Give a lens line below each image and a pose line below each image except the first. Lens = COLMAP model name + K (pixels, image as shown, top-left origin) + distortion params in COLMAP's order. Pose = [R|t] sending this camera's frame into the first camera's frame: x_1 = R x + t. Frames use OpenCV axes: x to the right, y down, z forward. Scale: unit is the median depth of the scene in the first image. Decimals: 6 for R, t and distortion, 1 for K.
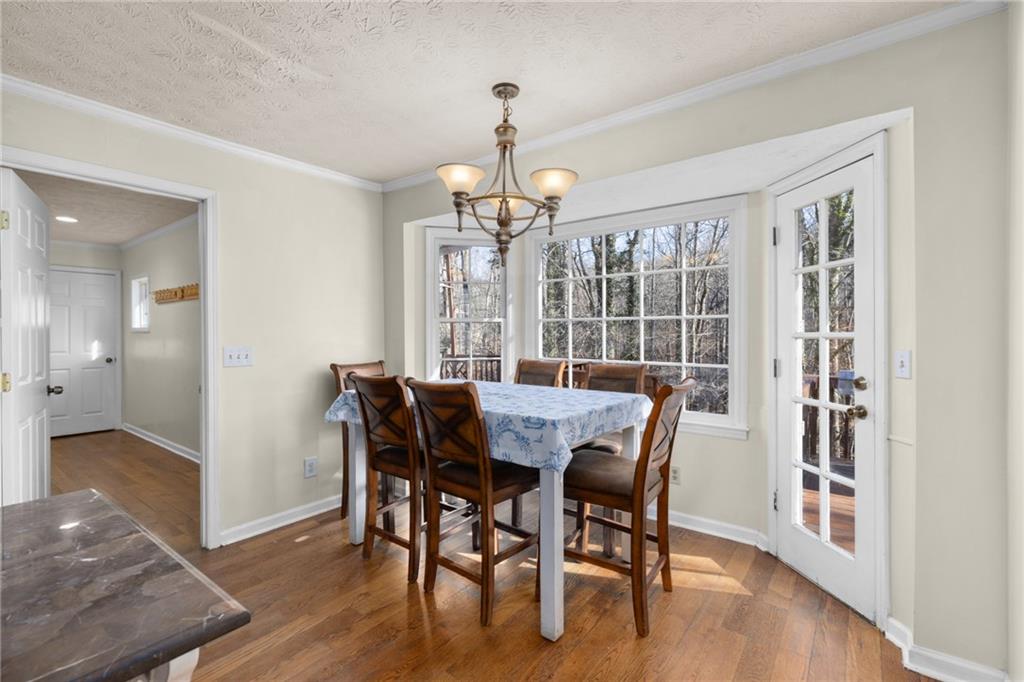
lens RADIAL K [[461.0, 0, 519.0], [0, 461.0, 339.2], [0, 0, 1]] dist [0.001415, 0.000238]
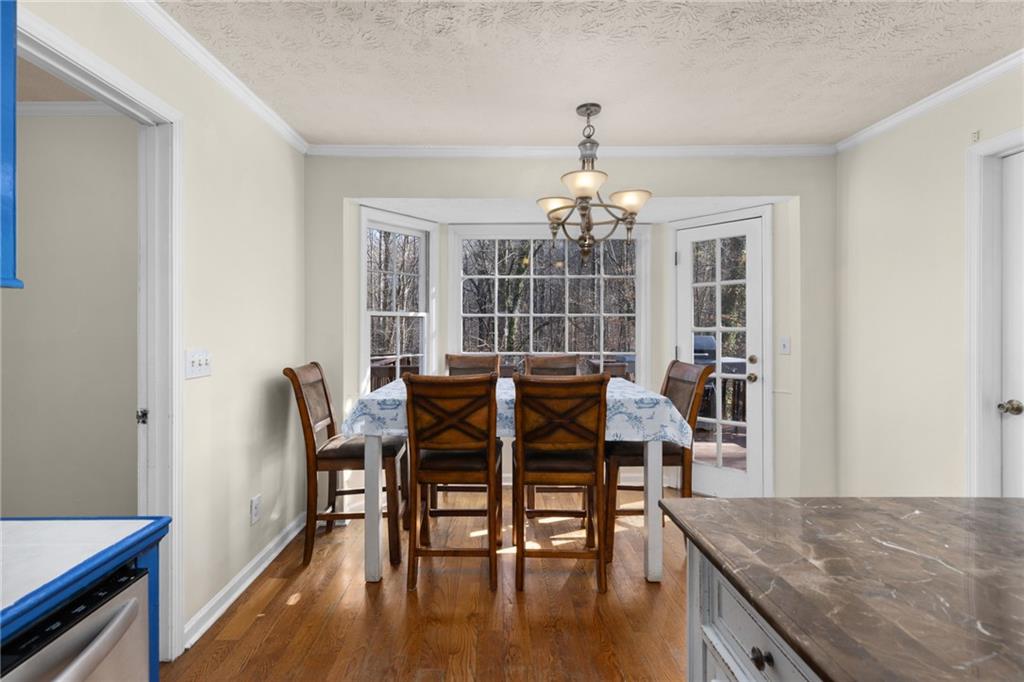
lens RADIAL K [[461.0, 0, 521.1], [0, 461.0, 331.5], [0, 0, 1]] dist [0.001415, 0.000238]
pose [[0.792940, -0.006249, 0.609267, -0.802905], [0.008741, 0.999961, -0.001121, -0.004477], [-0.609236, 0.006215, 0.792964, 0.213877]]
